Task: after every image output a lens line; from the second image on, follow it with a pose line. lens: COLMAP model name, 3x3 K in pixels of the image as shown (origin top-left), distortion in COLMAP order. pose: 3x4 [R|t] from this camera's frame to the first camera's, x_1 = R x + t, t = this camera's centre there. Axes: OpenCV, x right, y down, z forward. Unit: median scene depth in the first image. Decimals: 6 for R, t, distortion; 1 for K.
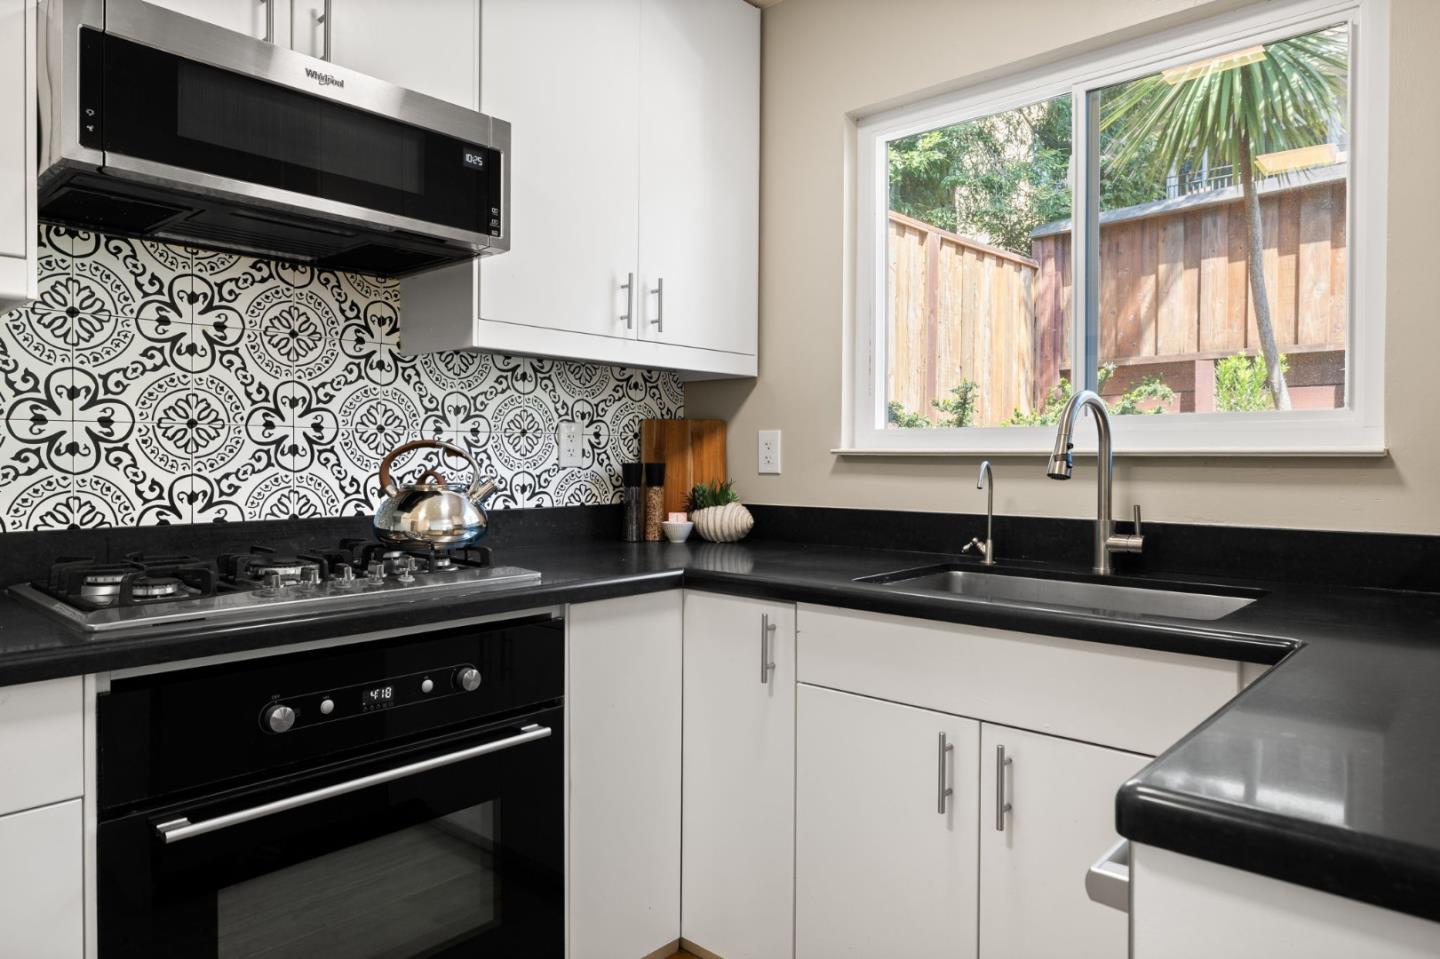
lens RADIAL K [[906.6, 0, 715.5], [0, 906.6, 467.5], [0, 0, 1]] dist [-0.001733, -0.000124]
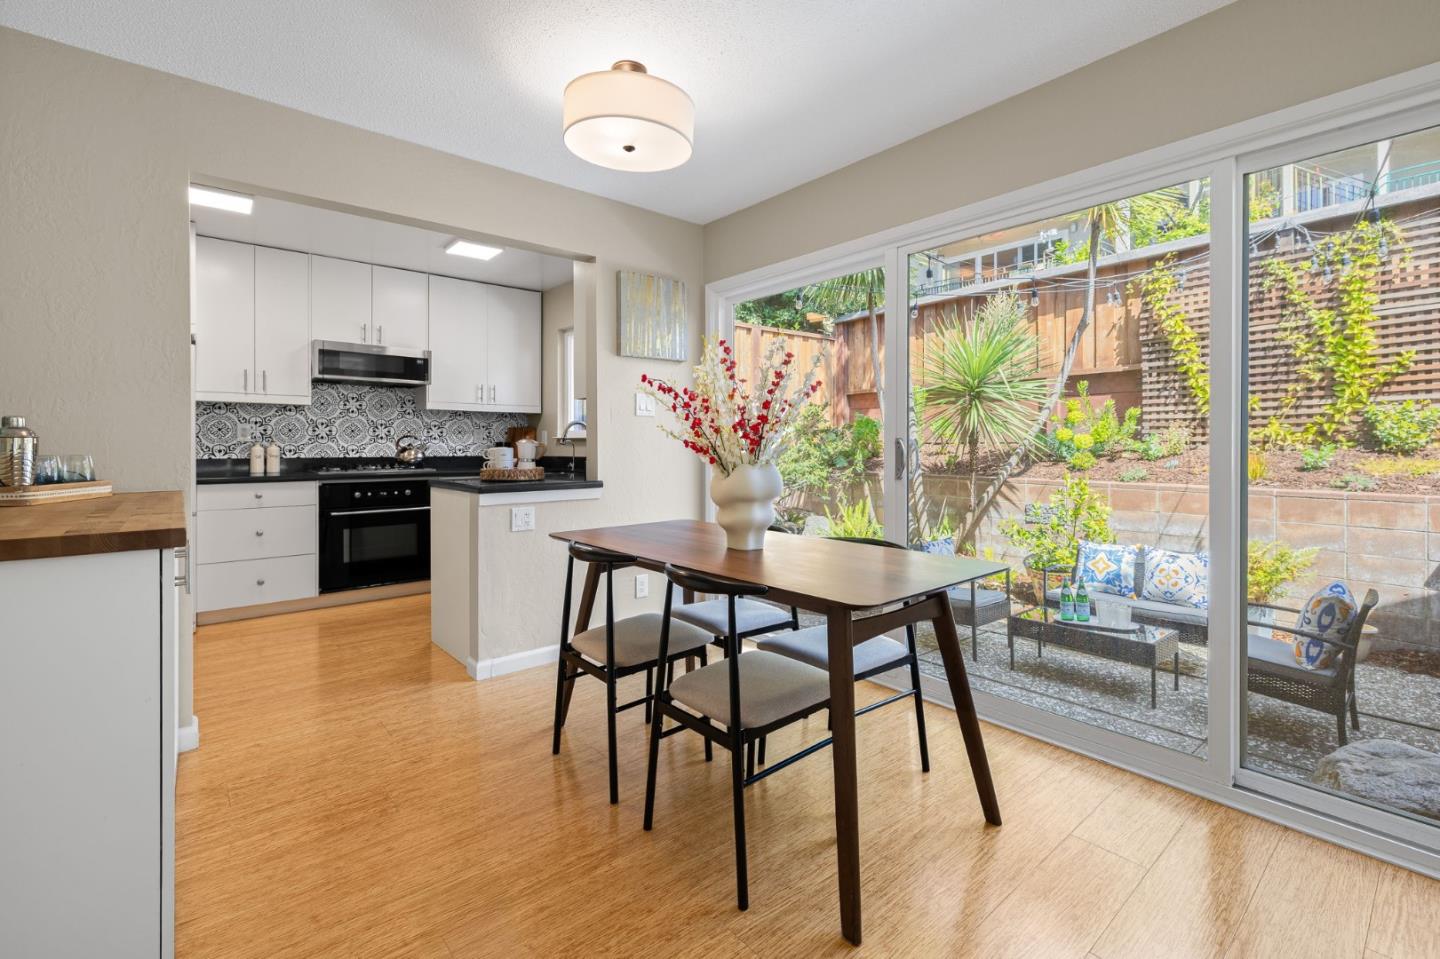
lens RADIAL K [[626.7, 0, 720.9], [0, 626.7, 445.5], [0, 0, 1]] dist [0.007460, 0.001246]
pose [[0.993130, -0.002657, -0.116987, 1.306063], [0.001567, 0.999954, -0.009410, 0.040762], [0.117007, 0.009162, 0.993089, -1.486420]]
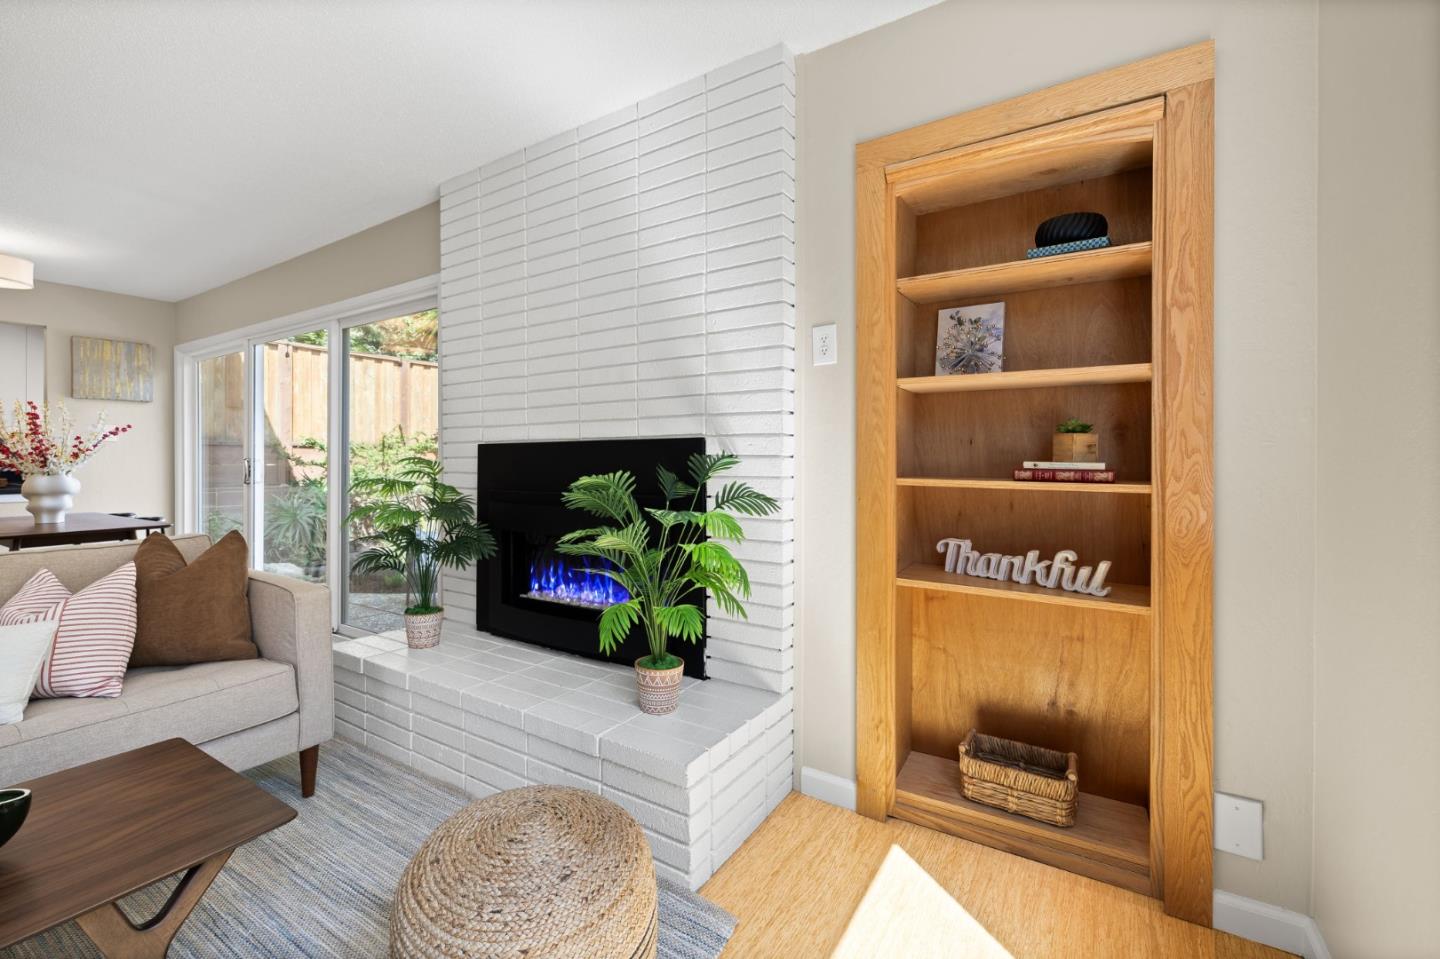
lens RADIAL K [[606.9, 0, 713.5], [0, 606.9, 464.2], [0, 0, 1]] dist [0.000415, 0.000005]
pose [[0.984504, -0.002136, 0.175352, 2.997364], [0.002870, 0.999988, -0.003932, 0.046652], [-0.175341, 0.004374, 0.984498, -2.627907]]
